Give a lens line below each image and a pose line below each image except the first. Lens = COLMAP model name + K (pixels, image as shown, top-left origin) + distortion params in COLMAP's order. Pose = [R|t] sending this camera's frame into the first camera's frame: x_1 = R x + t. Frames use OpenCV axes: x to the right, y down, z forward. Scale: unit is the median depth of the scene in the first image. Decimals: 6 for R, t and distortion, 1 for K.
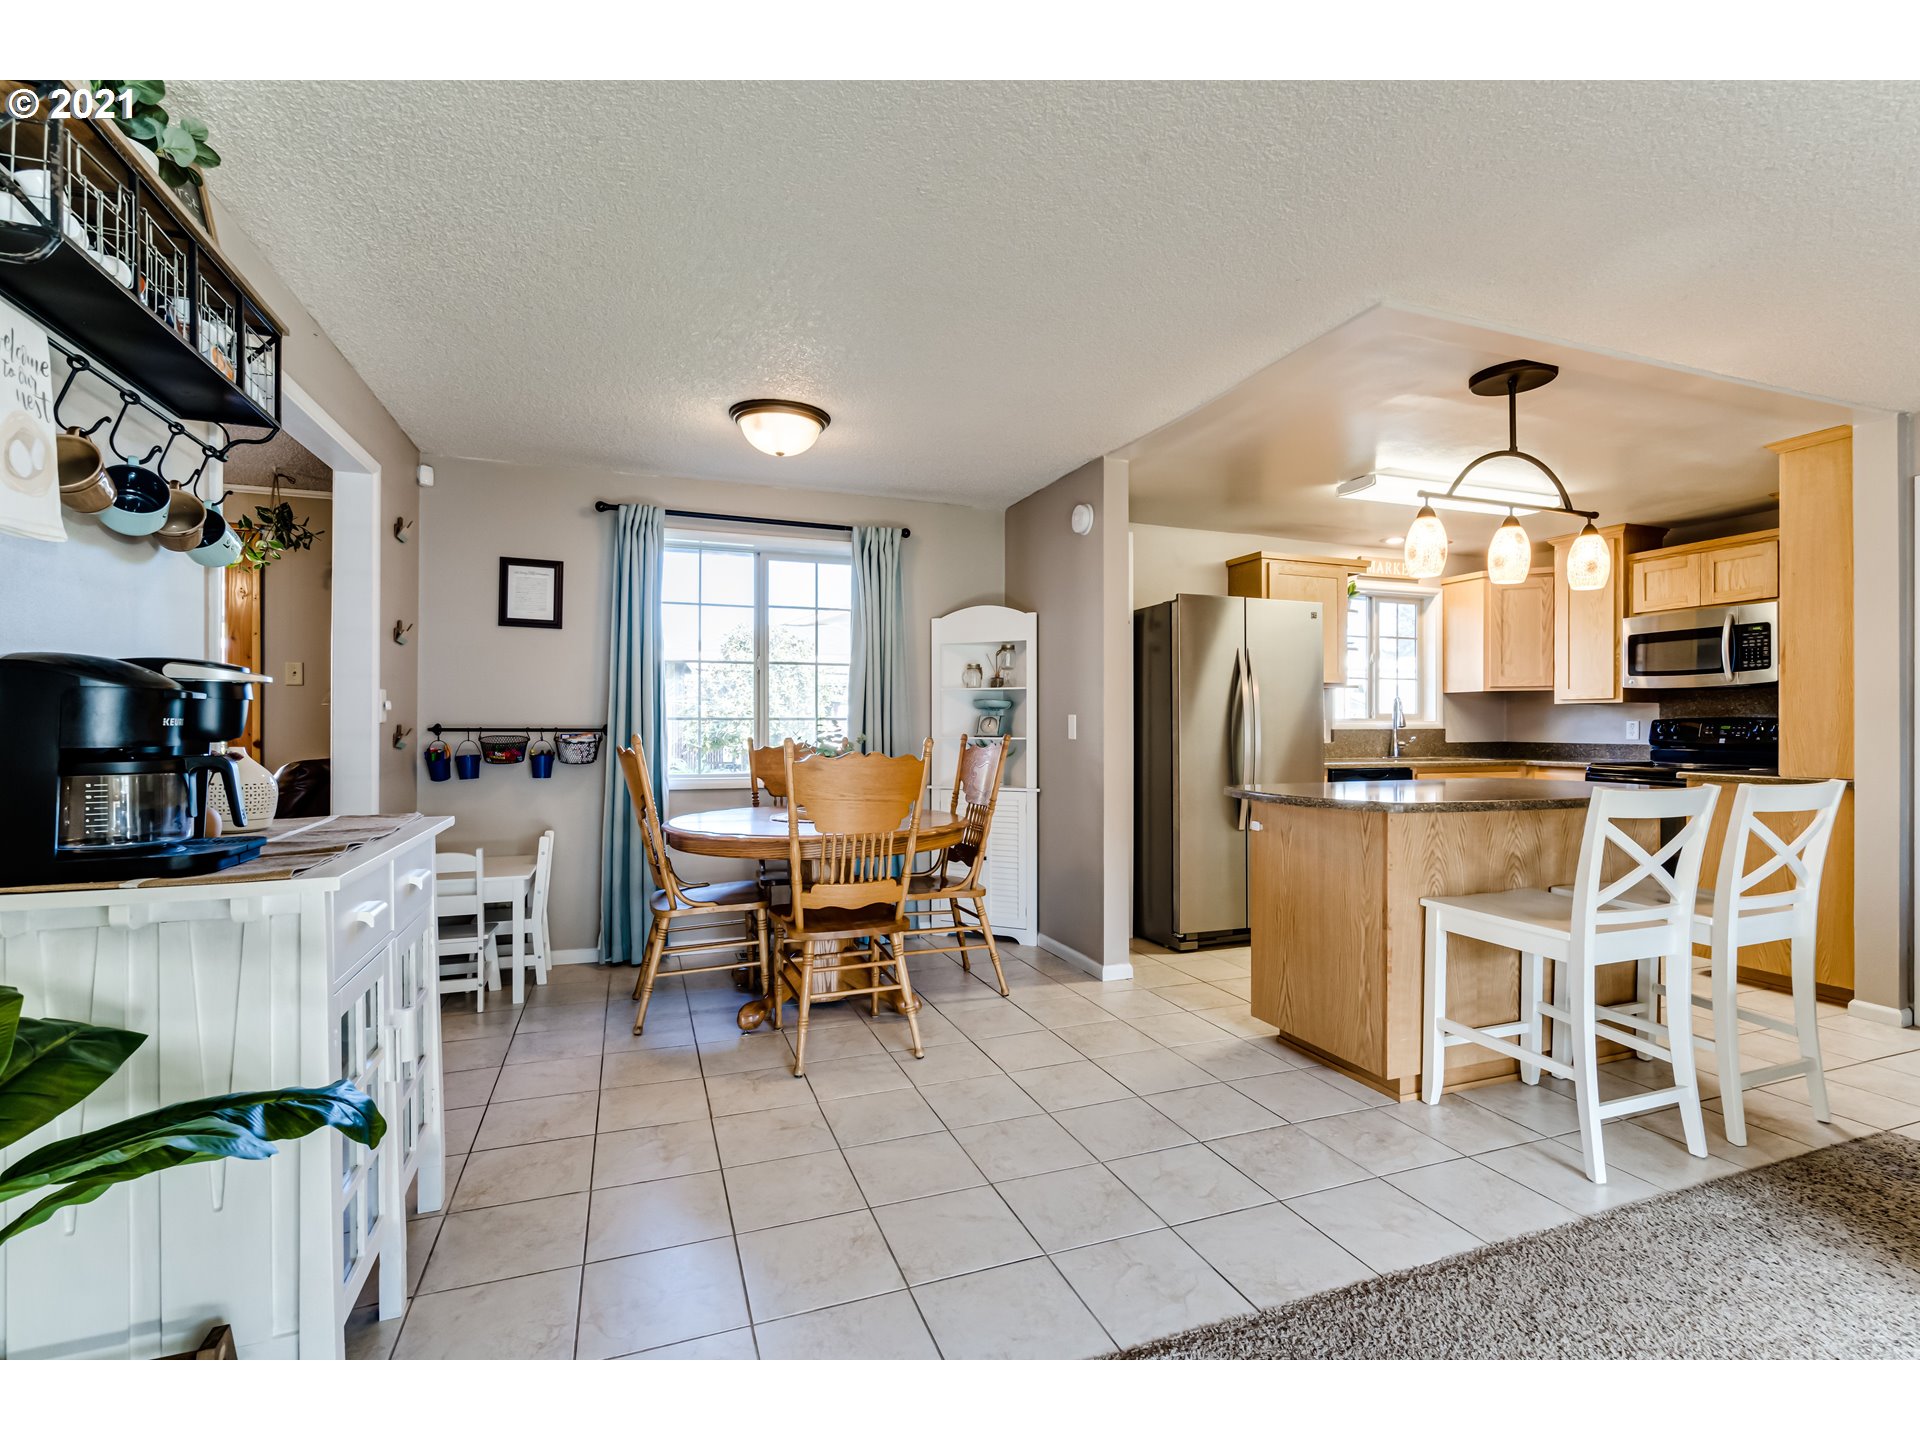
lens RADIAL K [[867.9, 0, 963.2], [0, 867.9, 726.8], [0, 0, 1]] dist [0.000462, 0.000438]
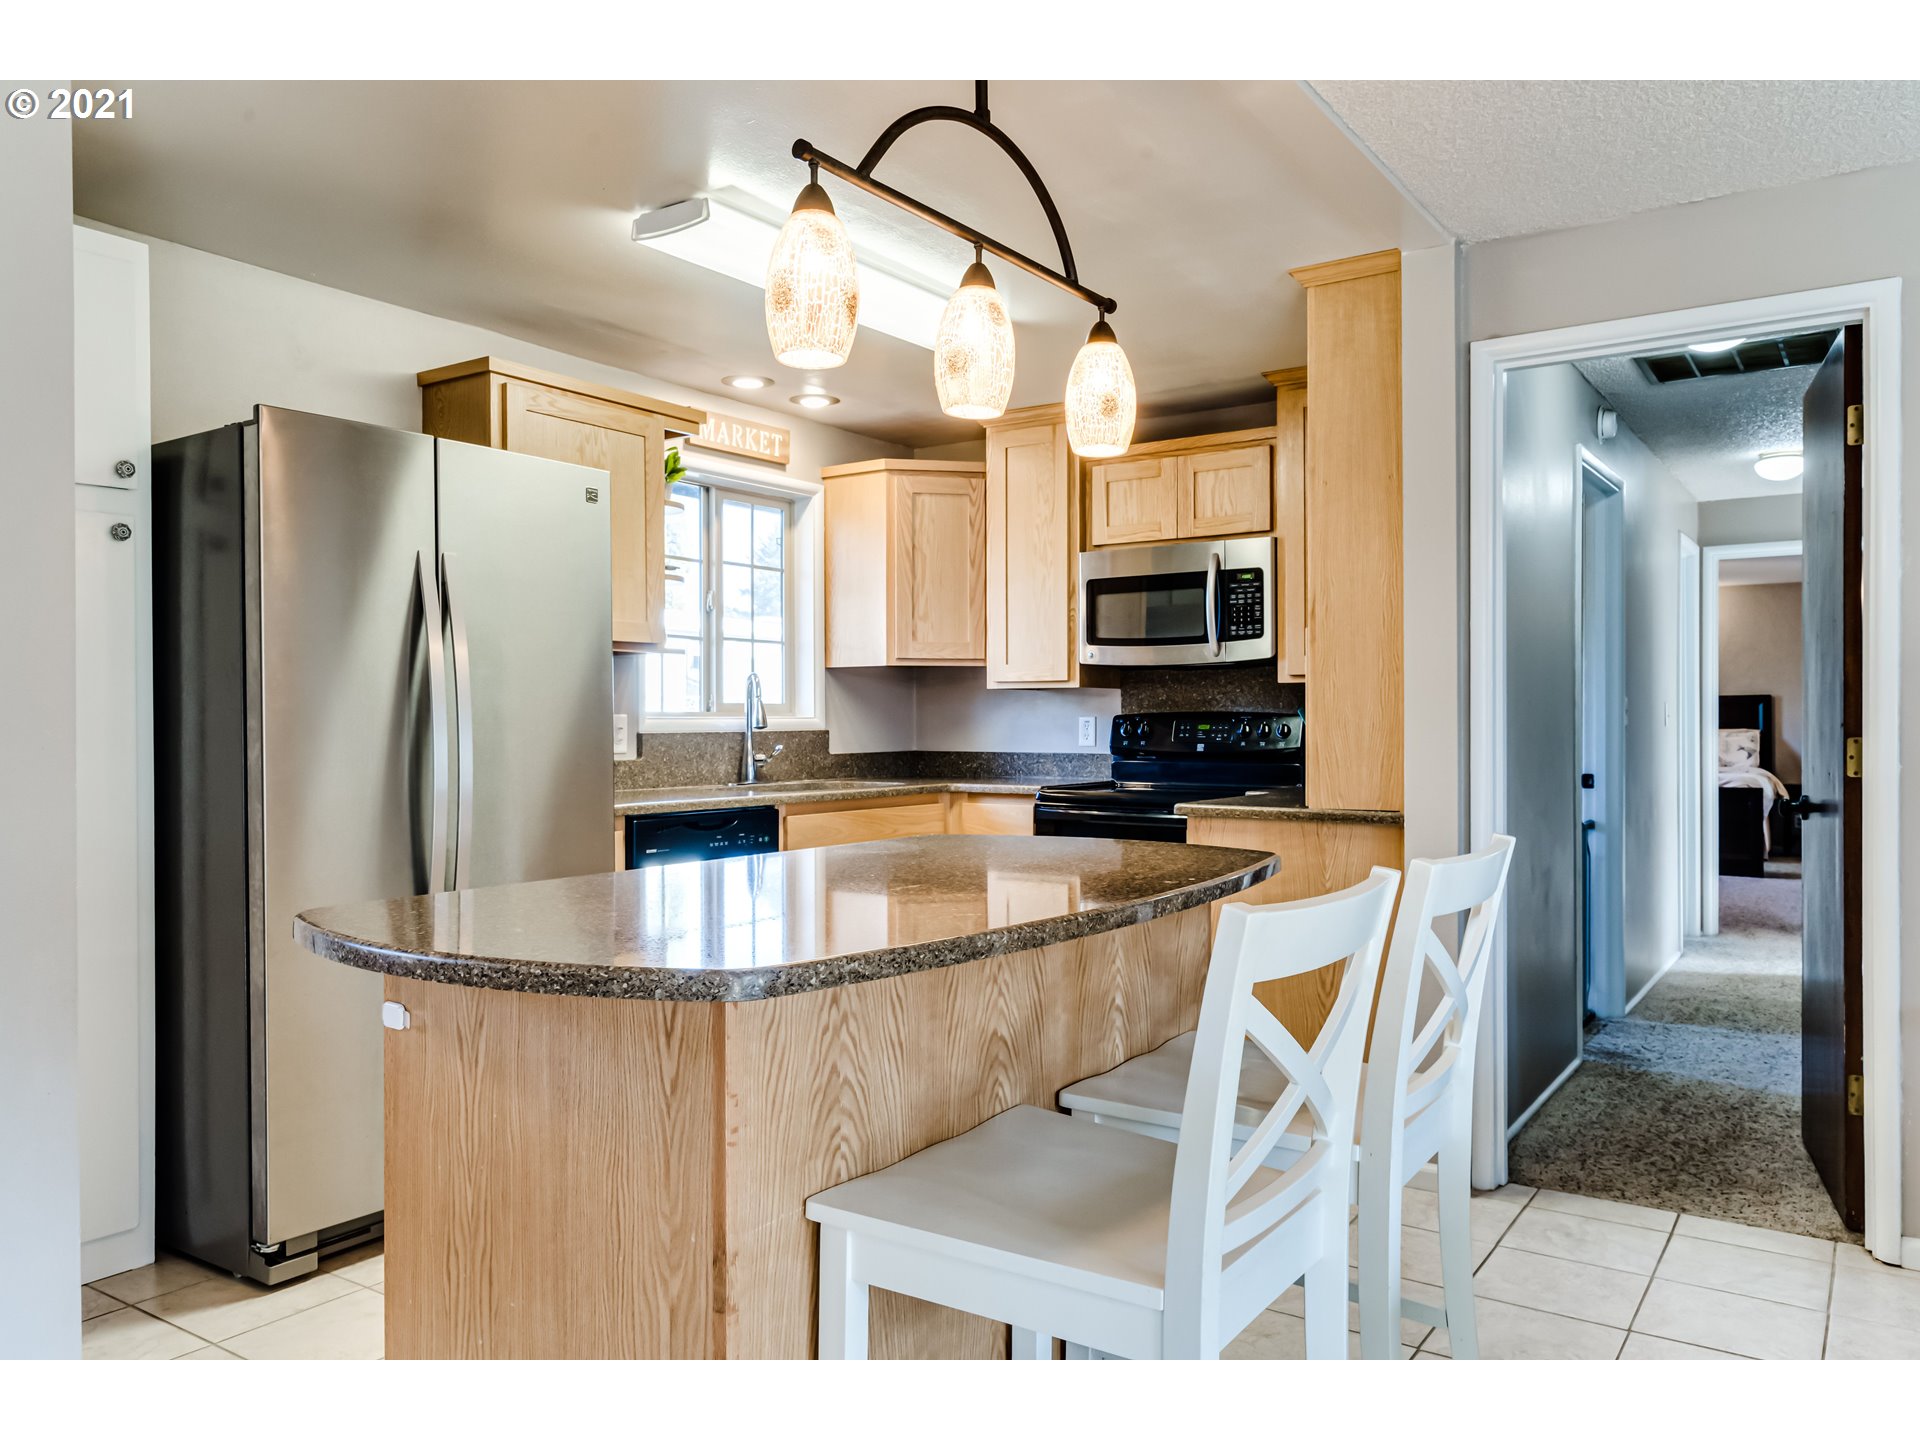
lens RADIAL K [[1382.2, 0, 961.7], [0, 1382.2, 730.0], [0, 0, 1]] dist [0.005221, 0.001067]
pose [[0.818263, -0.006278, 0.574810, 0.120022], [0.002922, 0.999973, 0.006762, -0.004394], [-0.574837, -0.003853, 0.818259, 0.237376]]
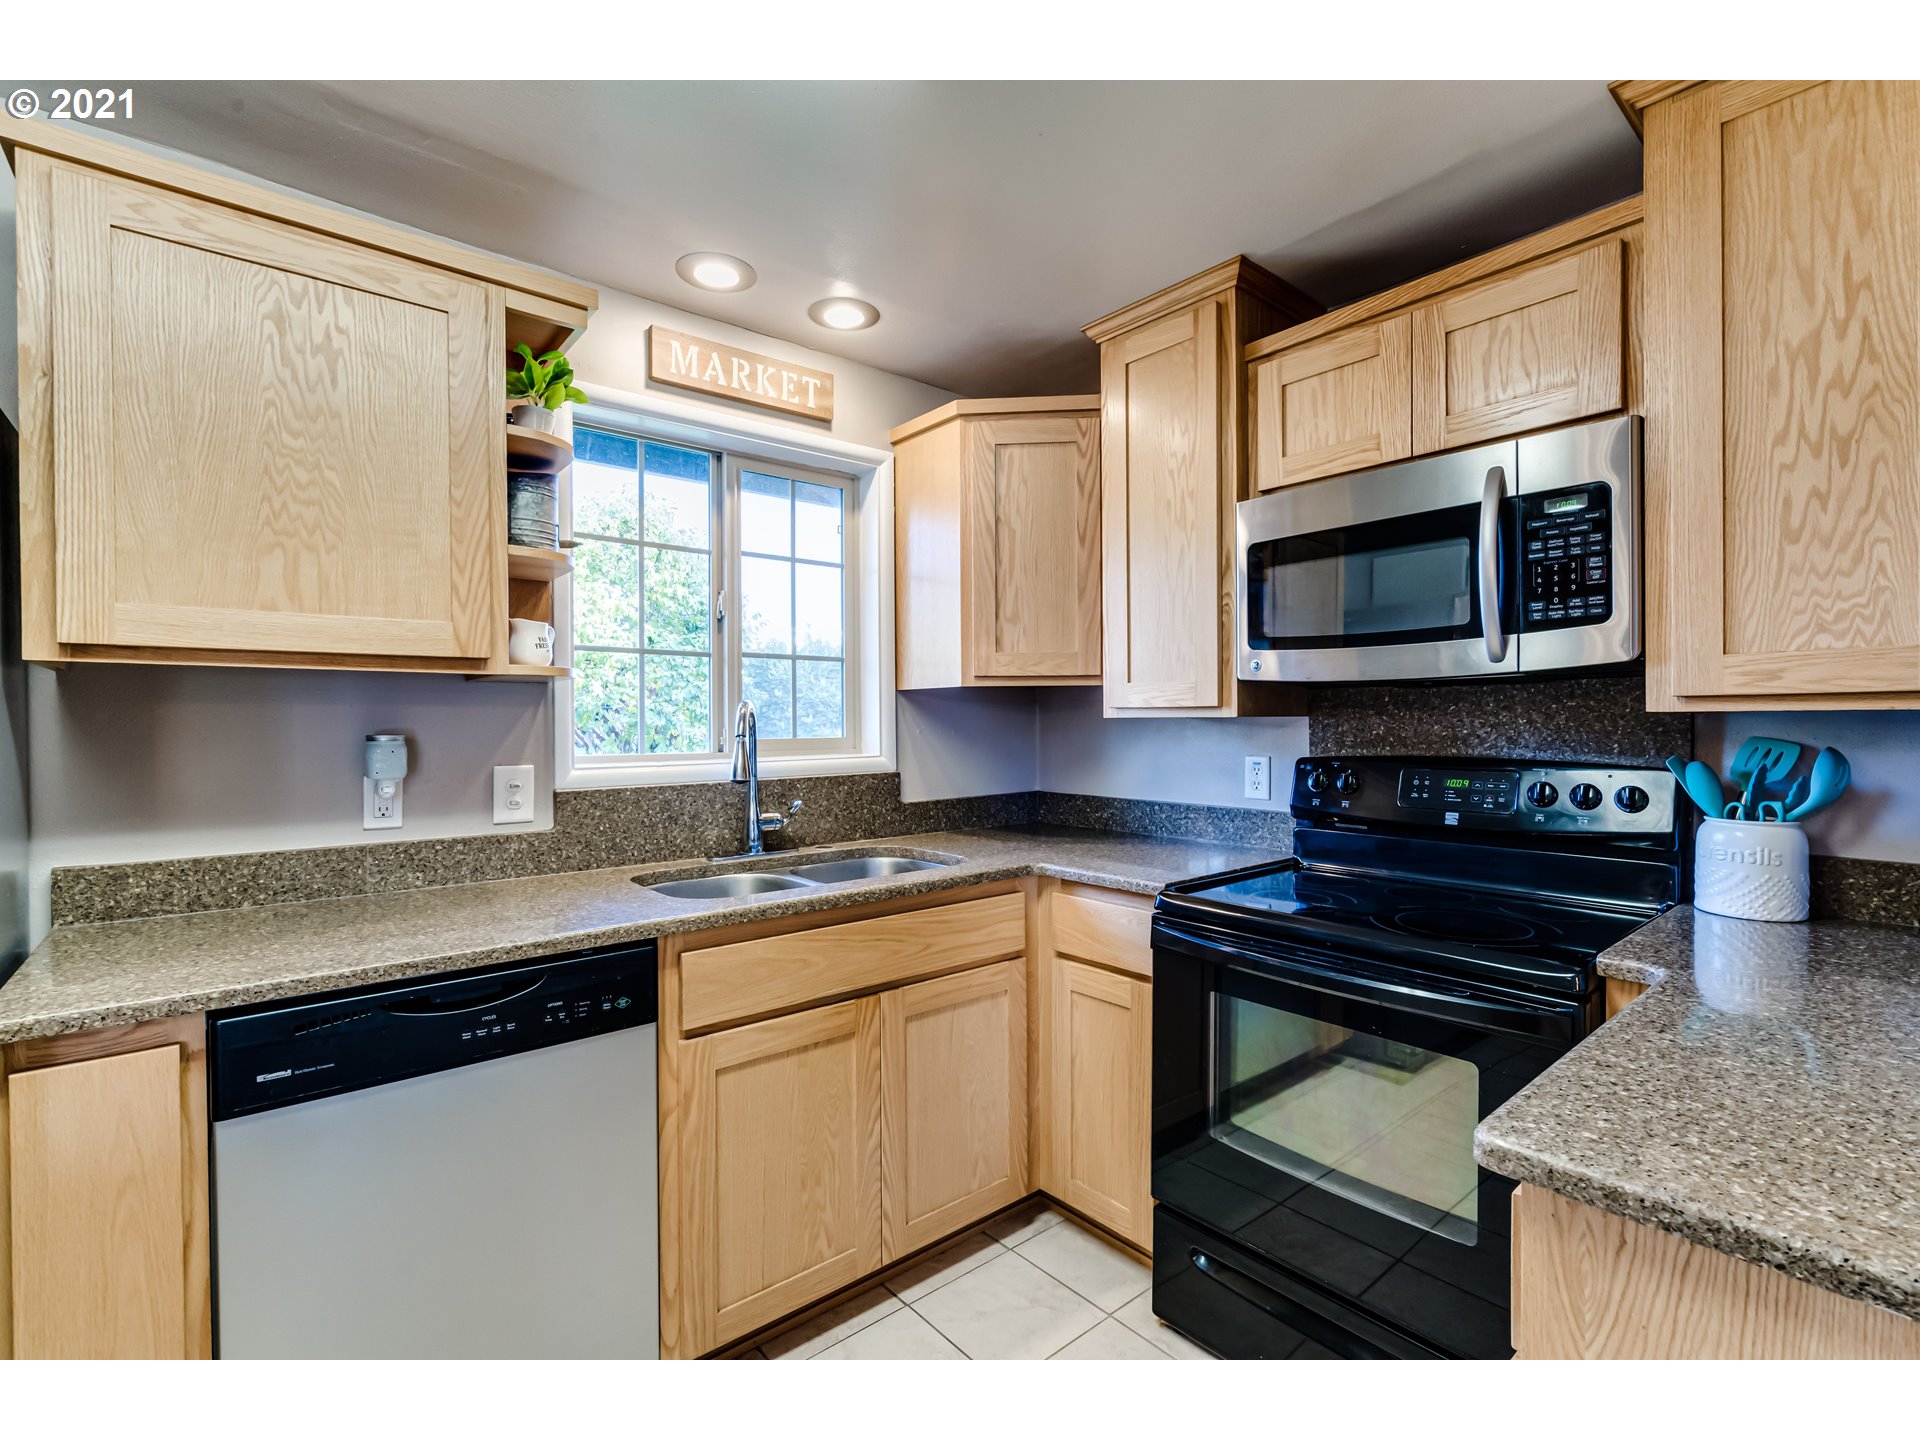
lens RADIAL K [[867.9, 0, 963.2], [0, 867.9, 726.8], [0, 0, 1]] dist [0.000462, 0.000438]
pose [[0.943571, -0.010604, 0.331000, 0.515878], [0.007962, 0.999925, 0.009337, -0.028615], [-0.331074, -0.006174, 0.943585, 0.674579]]
